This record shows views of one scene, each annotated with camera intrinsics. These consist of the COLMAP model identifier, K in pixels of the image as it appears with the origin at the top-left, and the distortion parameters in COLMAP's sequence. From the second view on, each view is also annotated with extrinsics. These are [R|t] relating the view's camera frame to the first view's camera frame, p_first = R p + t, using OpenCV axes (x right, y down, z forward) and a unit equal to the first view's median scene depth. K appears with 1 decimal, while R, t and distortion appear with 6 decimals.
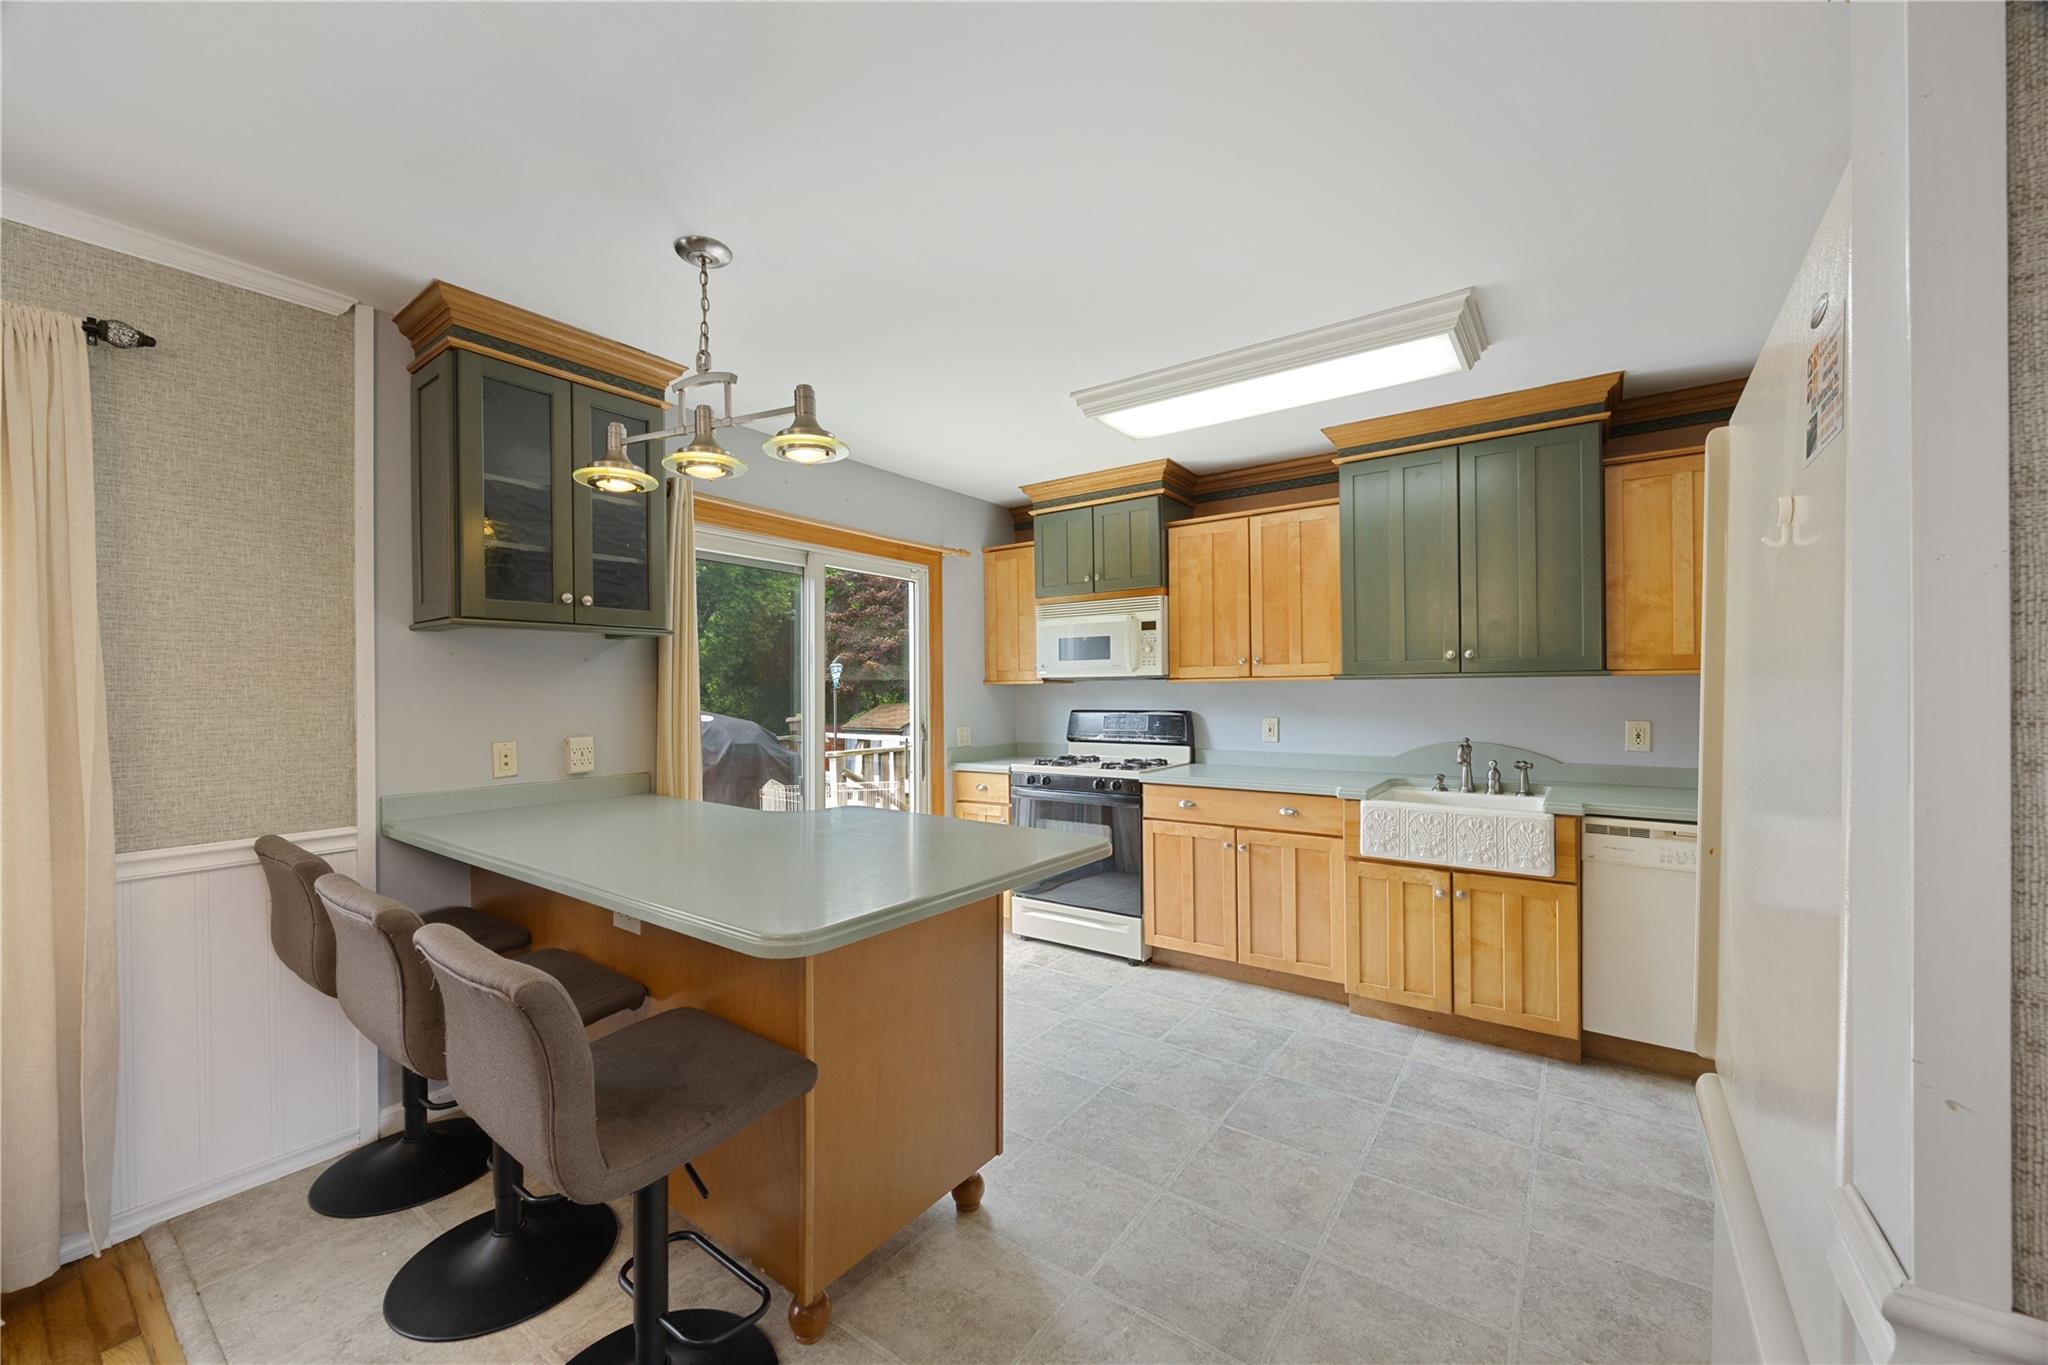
lens RADIAL K [[781.9, 0, 1025.3], [0, 781.9, 690.2], [0, 0, 1]] dist [-0.005159, -0.000755]
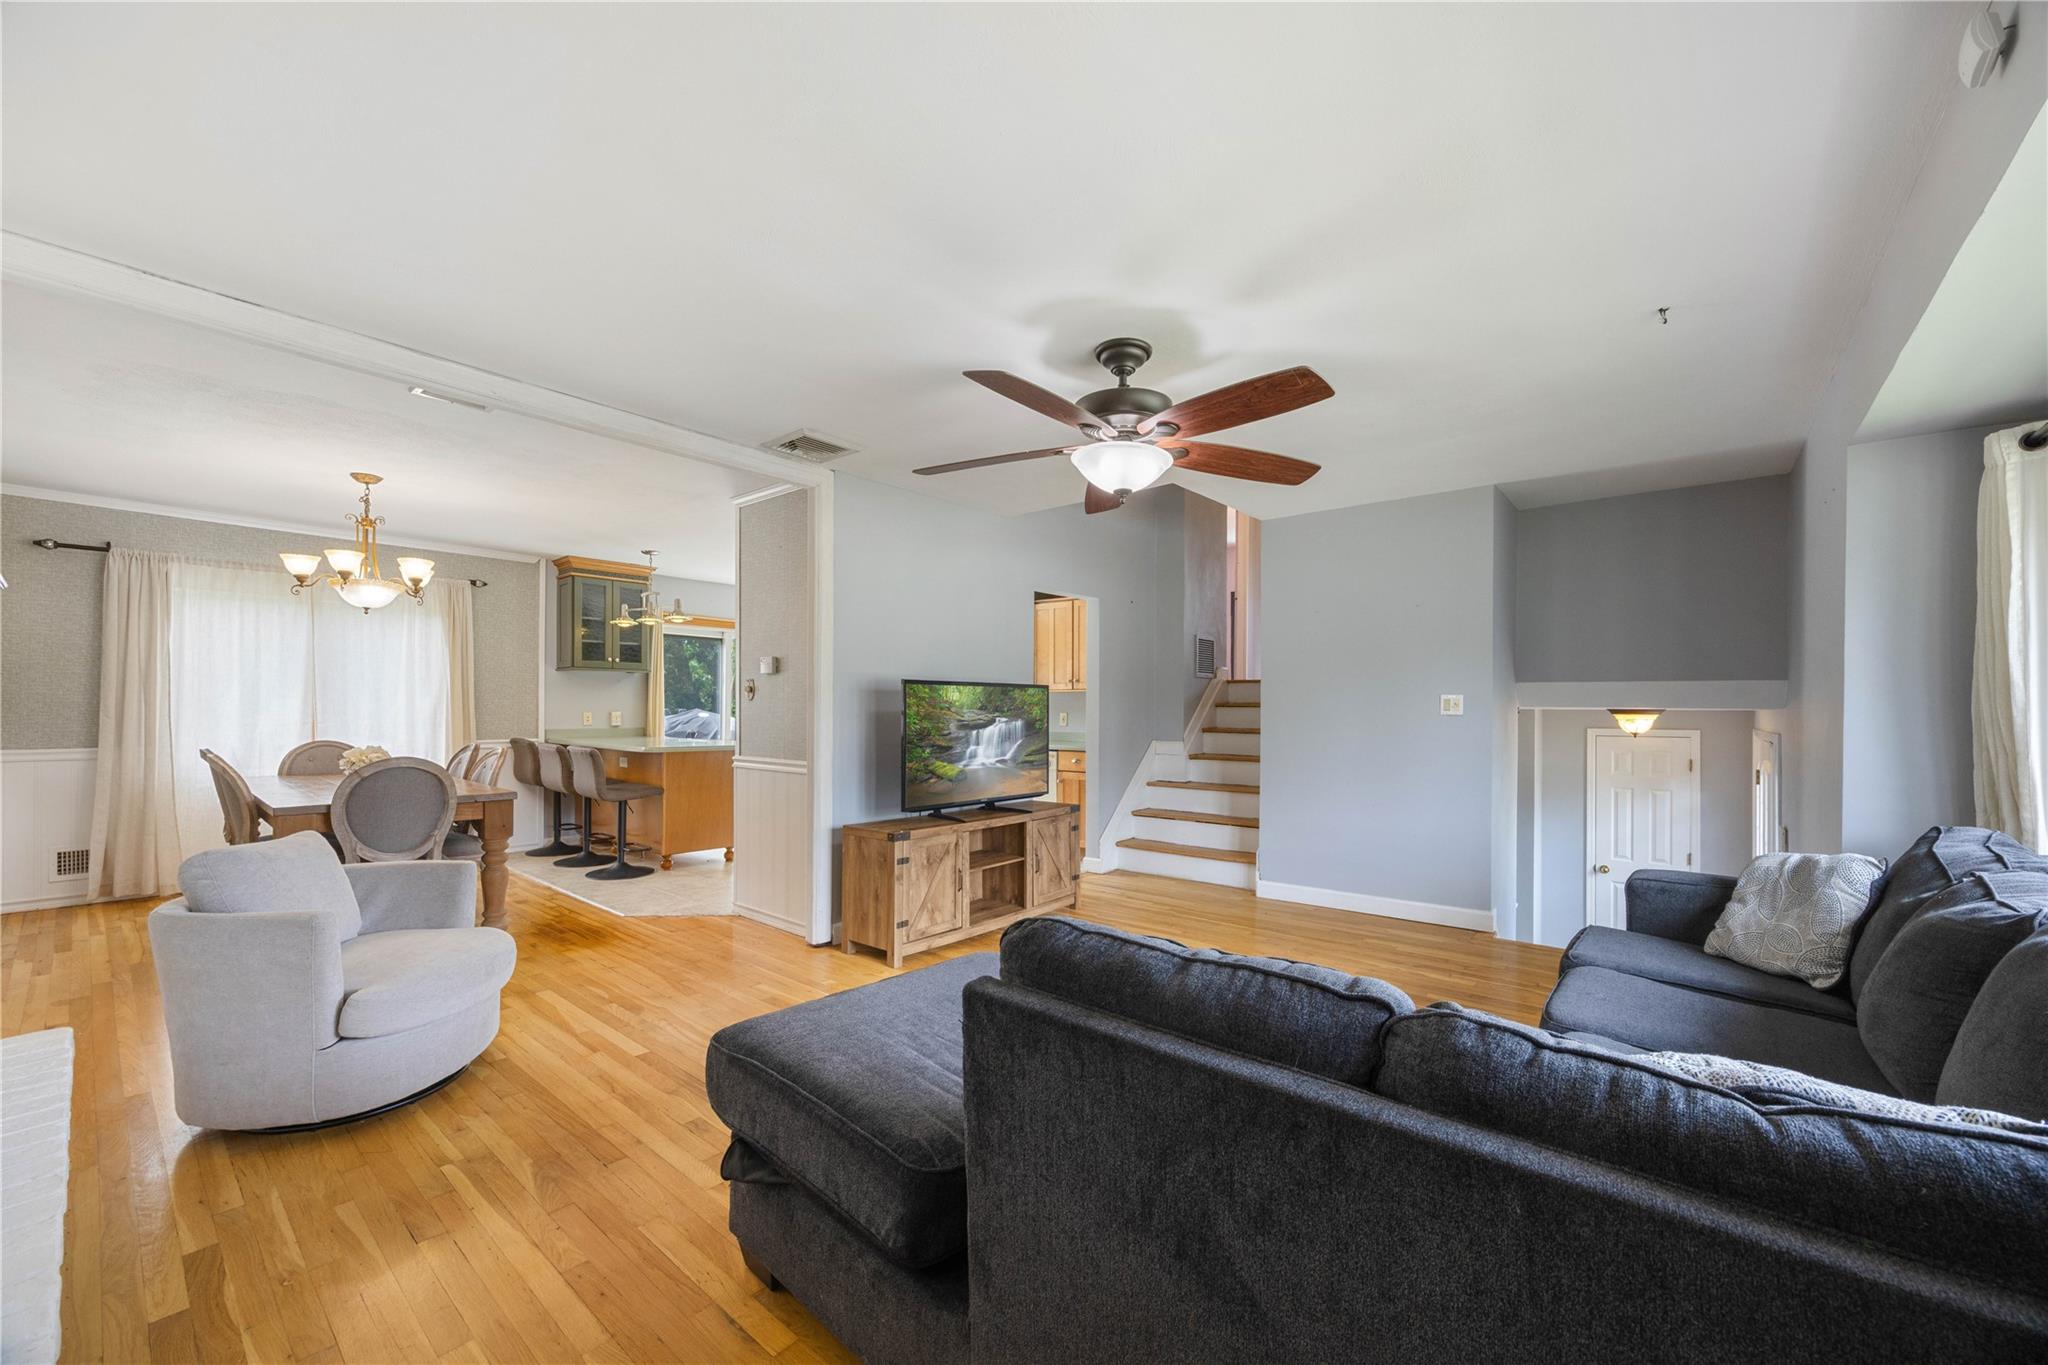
lens RADIAL K [[781.9, 0, 1031.5], [0, 781.9, 705.9], [0, 0, 1]] dist [-0.005159, -0.000755]
pose [[0.997583, 0.012870, -0.068279, 0.865737], [-0.013087, 0.999911, -0.002740, 0.027522], [0.068238, 0.003627, 0.997663, -1.311635]]
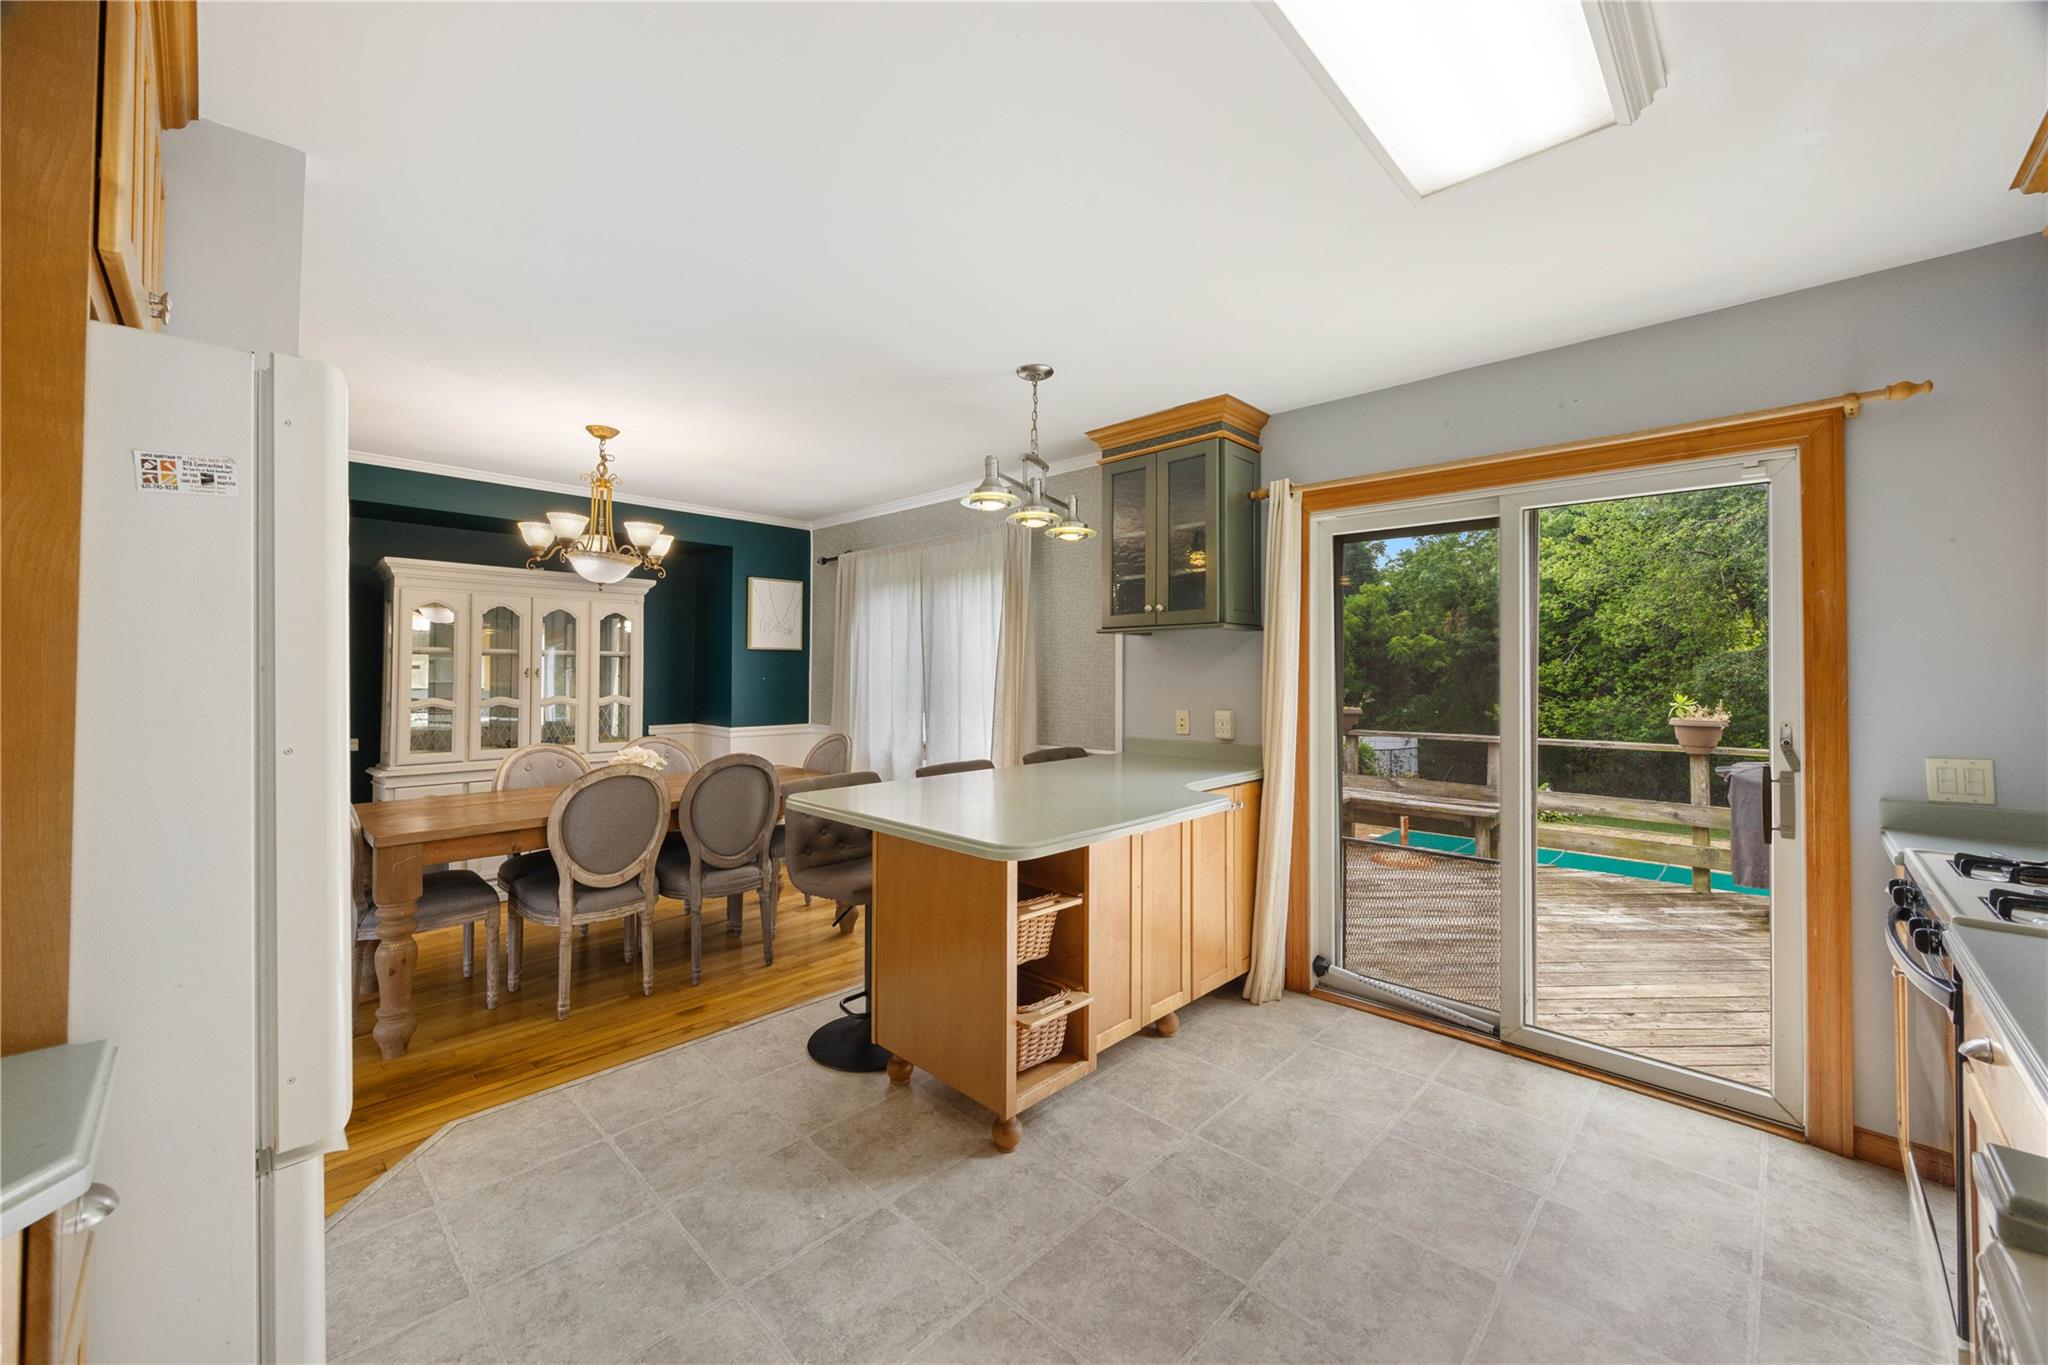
lens RADIAL K [[781.9, 0, 1018.9], [0, 781.9, 661.7], [0, 0, 1]] dist [-0.005159, -0.000755]
pose [[-0.146256, -0.006186, -0.989227, 0.662602], [-0.001163, 0.999981, -0.006081, -0.010160], [0.989246, 0.000262, -0.146260, 0.768299]]
